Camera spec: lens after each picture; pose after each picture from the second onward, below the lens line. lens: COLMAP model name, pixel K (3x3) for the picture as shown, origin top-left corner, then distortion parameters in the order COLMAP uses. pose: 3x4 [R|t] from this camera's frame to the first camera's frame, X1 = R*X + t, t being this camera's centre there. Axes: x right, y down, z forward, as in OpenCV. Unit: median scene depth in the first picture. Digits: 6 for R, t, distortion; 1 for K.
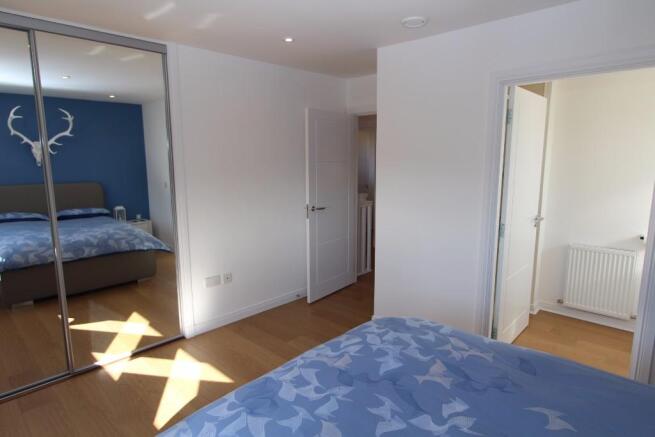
lens RADIAL K [[376.6, 0, 326.6], [0, 376.6, 222.1], [0, 0, 1]] dist [-0.017424, 0.000320]
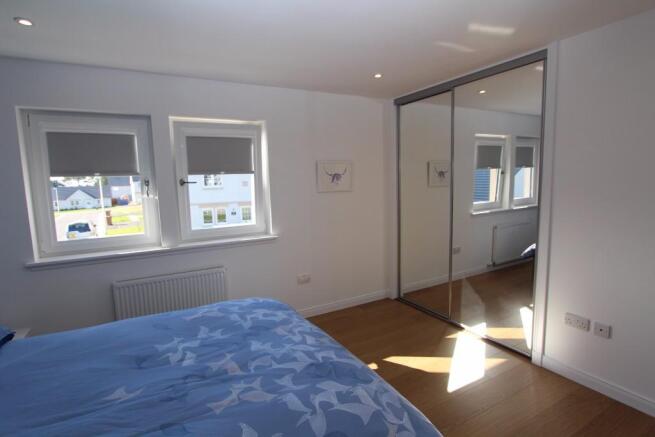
lens RADIAL K [[332.1, 0, 326.2], [0, 332.1, 218.2], [0, 0, 1]] dist [-0.000836, -0.003553]
pose [[-0.279922, 0.131311, -0.951000, 1.023363], [-0.132828, 0.975777, 0.173829, -0.227786], [0.950789, 0.174978, -0.255700, 1.348071]]
